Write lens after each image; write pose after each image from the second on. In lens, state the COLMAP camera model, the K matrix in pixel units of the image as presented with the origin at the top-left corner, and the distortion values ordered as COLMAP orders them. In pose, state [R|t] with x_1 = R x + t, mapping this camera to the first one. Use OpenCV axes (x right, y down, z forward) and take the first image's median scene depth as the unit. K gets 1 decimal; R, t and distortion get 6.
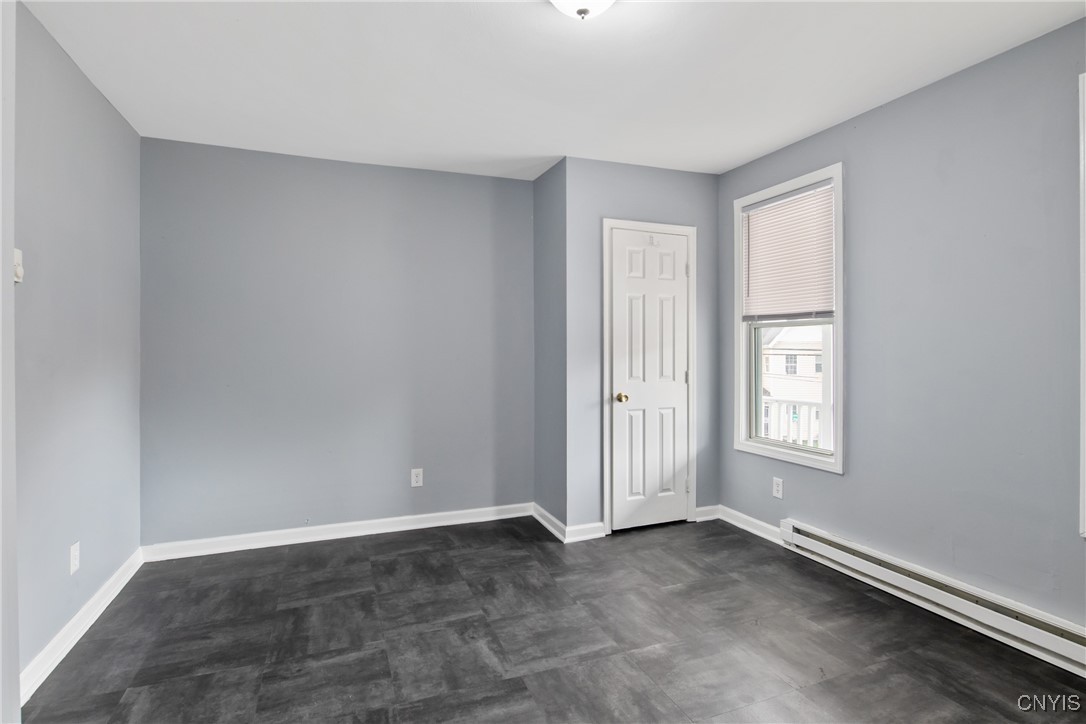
lens RADIAL K [[553.4, 0, 544.1], [0, 553.4, 354.7], [0, 0, 1]] dist [-0.004596, -0.000549]
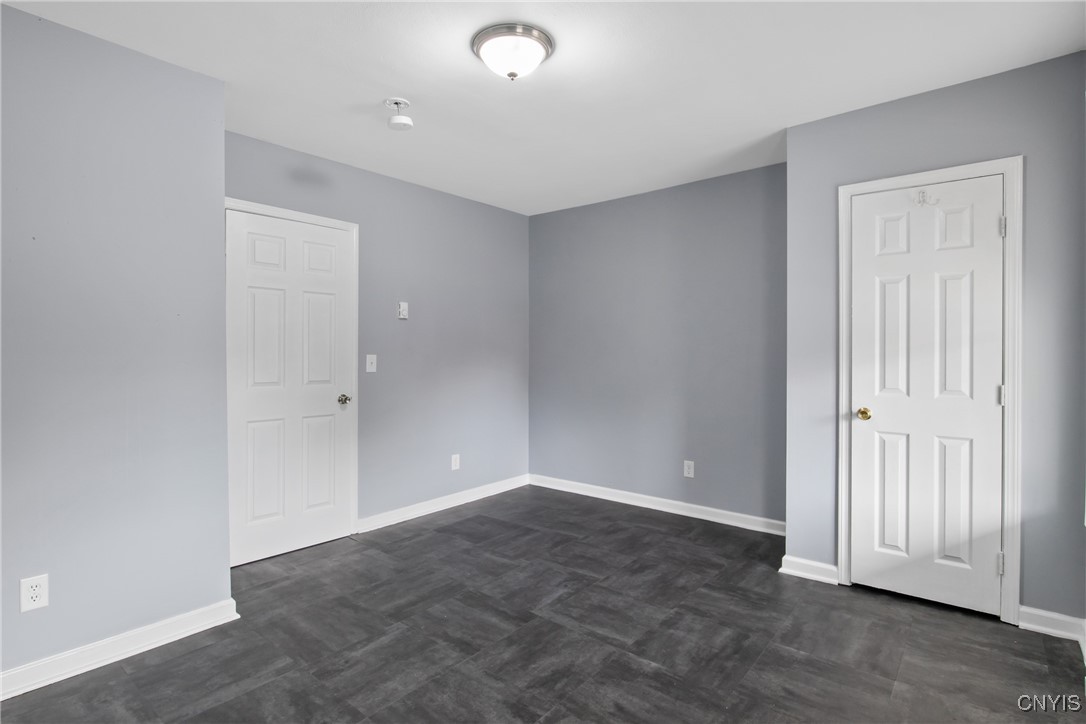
lens RADIAL K [[553.4, 0, 545.1], [0, 553.4, 358.7], [0, 0, 1]] dist [-0.004596, -0.000549]
pose [[0.468859, 0.014883, -0.883148, 0.702009], [-0.007958, 0.999889, 0.012626, -0.006342], [0.883237, 0.001109, 0.468925, 0.288497]]
